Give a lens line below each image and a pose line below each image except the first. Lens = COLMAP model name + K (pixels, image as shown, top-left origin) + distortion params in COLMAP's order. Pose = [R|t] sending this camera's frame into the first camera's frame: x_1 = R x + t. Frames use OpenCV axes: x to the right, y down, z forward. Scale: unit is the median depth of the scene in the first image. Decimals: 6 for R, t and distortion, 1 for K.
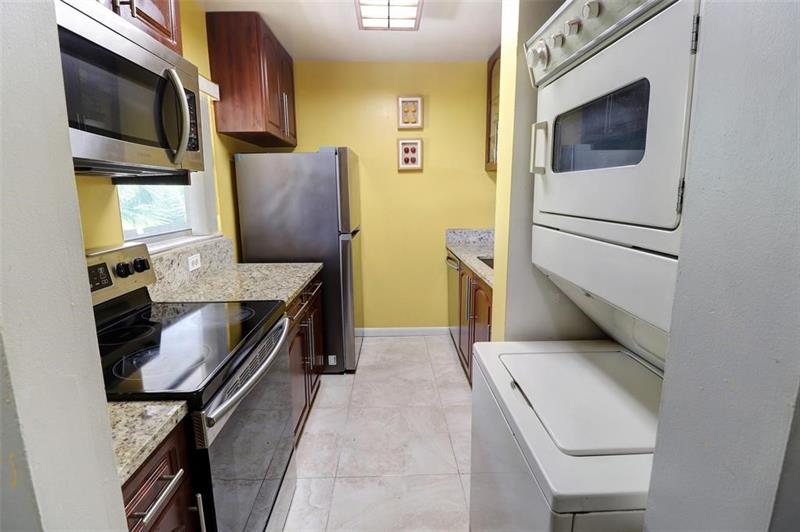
lens RADIAL K [[374.7, 0, 401.3], [0, 374.7, 252.3], [0, 0, 1]] dist [0.000566, -0.016736]
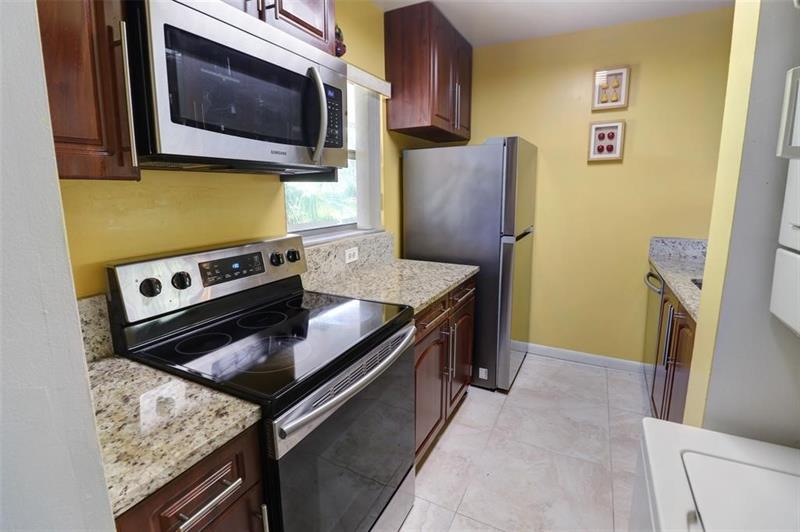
lens RADIAL K [[374.7, 0, 401.3], [0, 374.7, 252.3], [0, 0, 1]] dist [0.000566, -0.016736]
pose [[0.871874, 0.083097, -0.482629, 0.066457], [-0.077354, 0.996495, 0.031832, -0.021963], [0.483583, 0.009579, 0.875246, 0.123632]]
